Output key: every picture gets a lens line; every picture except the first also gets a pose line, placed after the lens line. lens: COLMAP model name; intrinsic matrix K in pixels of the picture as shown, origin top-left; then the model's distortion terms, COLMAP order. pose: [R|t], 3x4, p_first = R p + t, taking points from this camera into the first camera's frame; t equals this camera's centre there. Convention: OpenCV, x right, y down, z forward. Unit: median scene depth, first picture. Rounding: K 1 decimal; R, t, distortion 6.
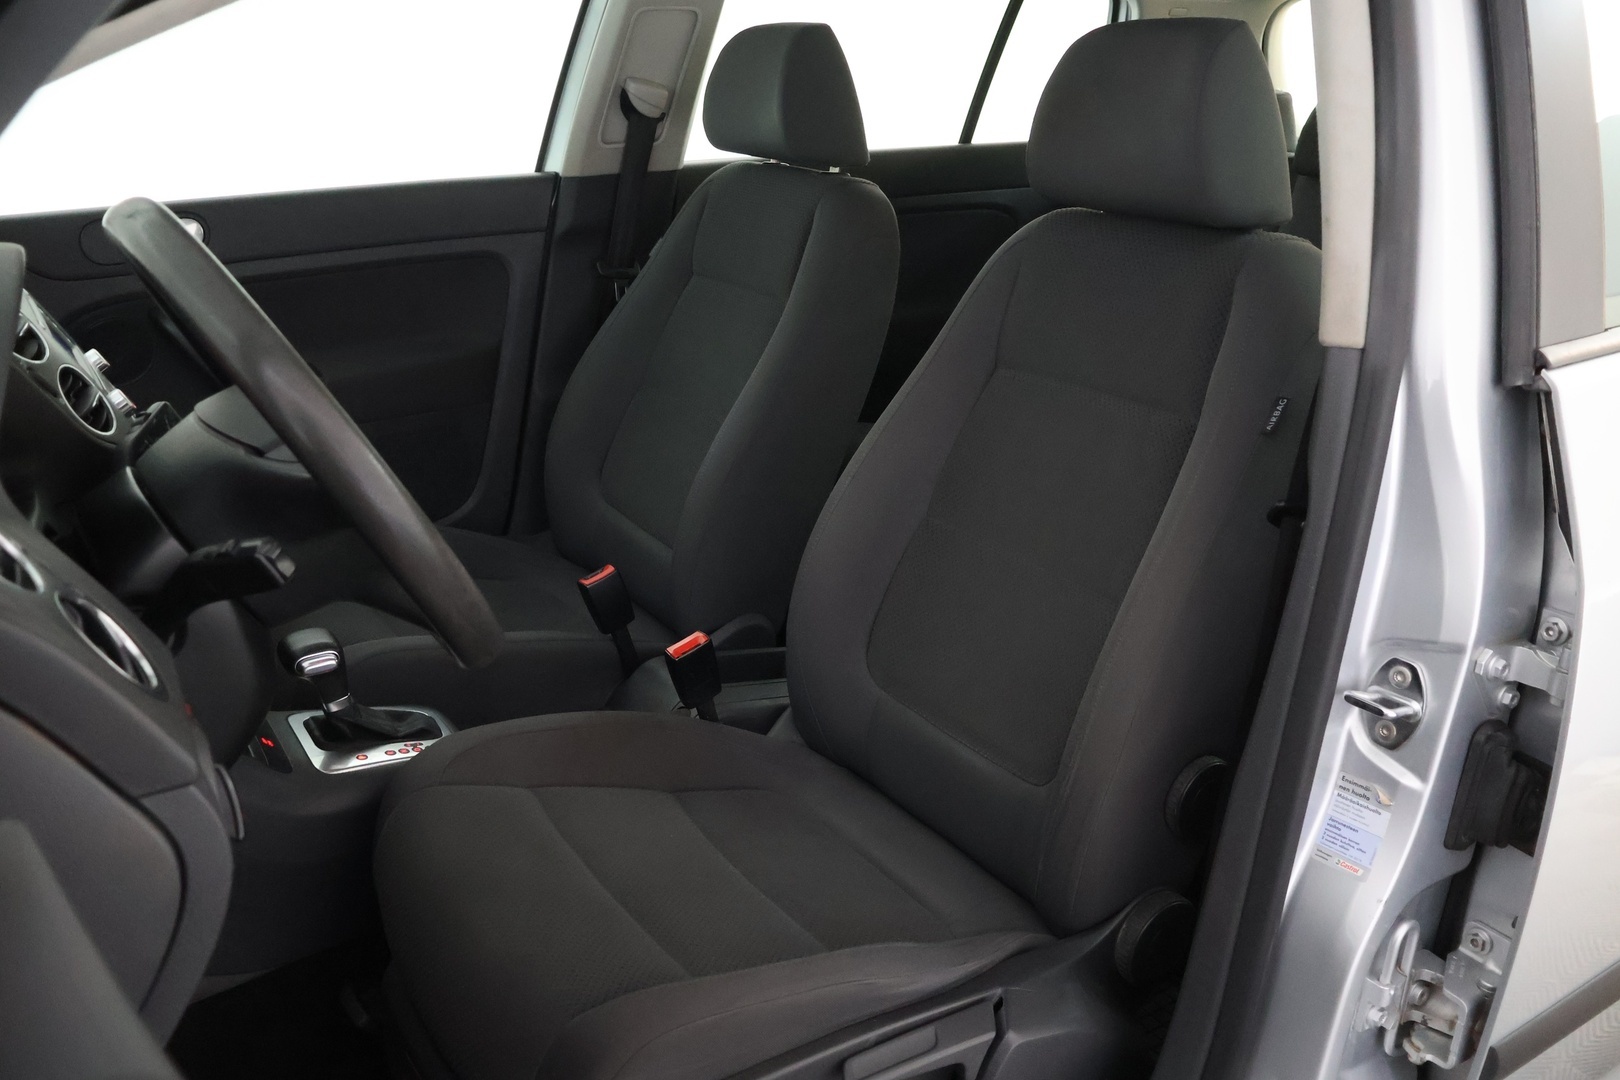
lens RADIAL K [[1400.1, 0, 810.0], [0, 1400.1, 540.0], [0, 0, 1]] dist [0.003445, 0.002221]
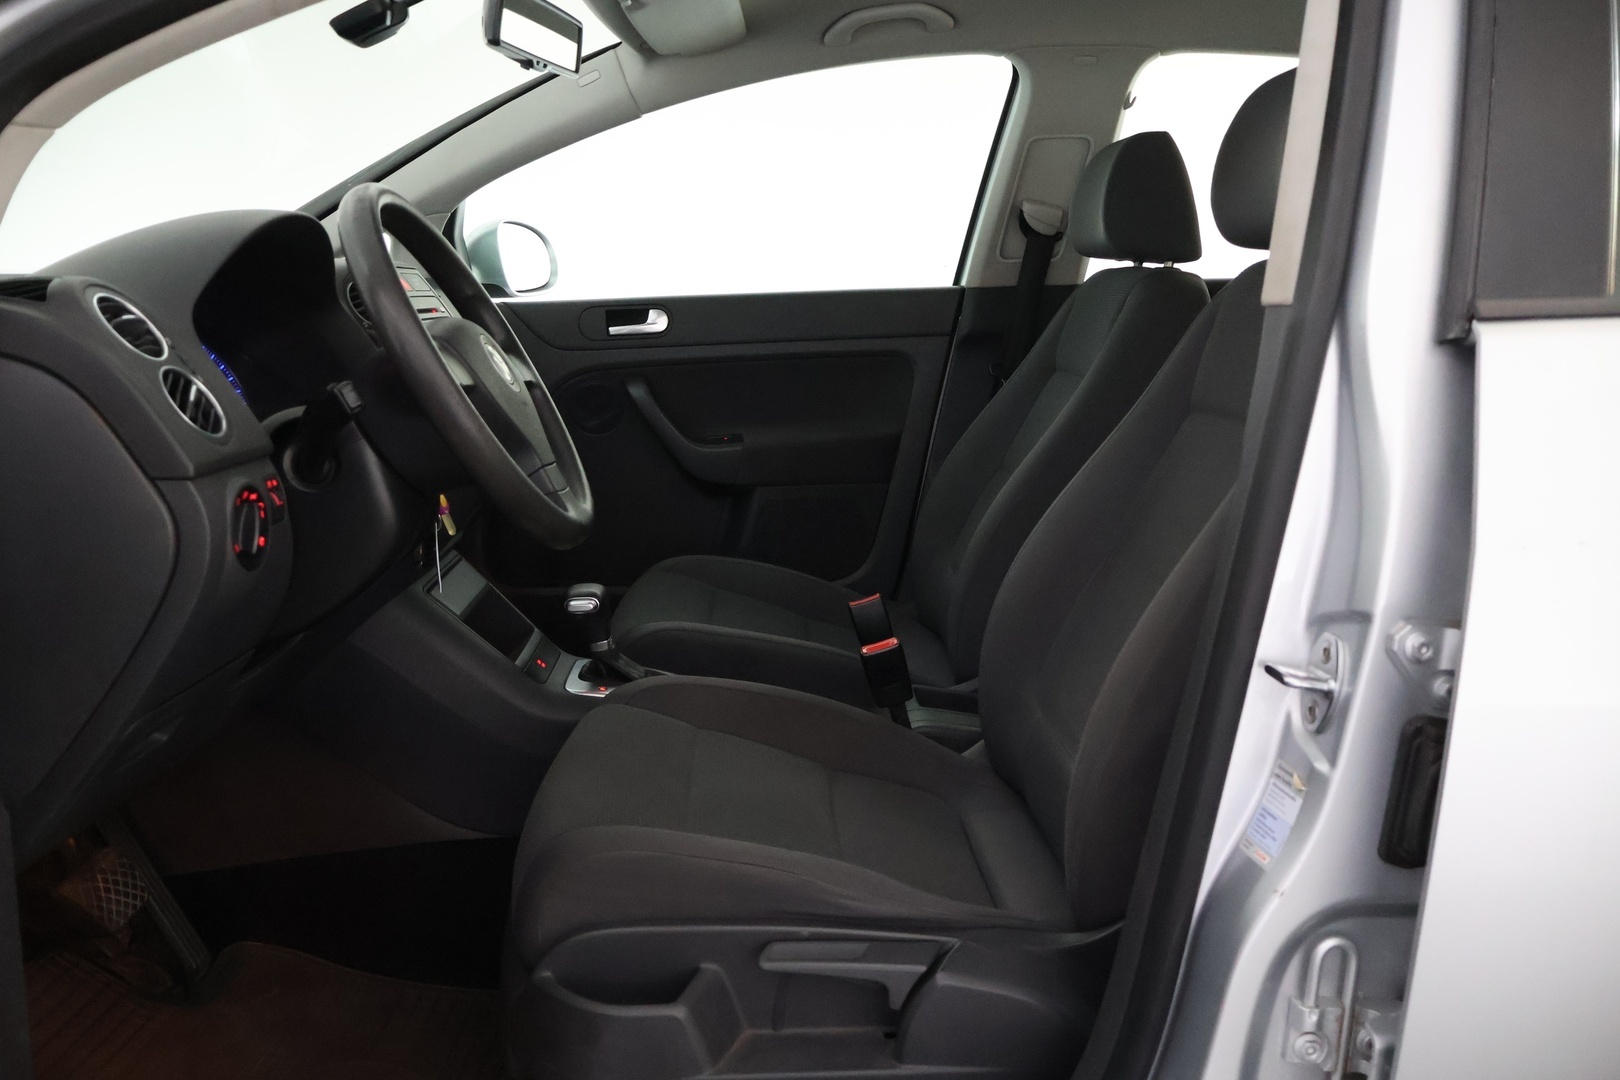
lens RADIAL K [[1419.1, 0, 809.3], [0, 1419.1, 578.7], [0, 0, 1]] dist [-0.006492, -0.002402]
pose [[0.848204, 0.091686, -0.521673, 0.496534], [-0.170643, 0.979694, -0.105268, 0.166851], [0.501428, 0.178309, 0.846626, 0.013511]]
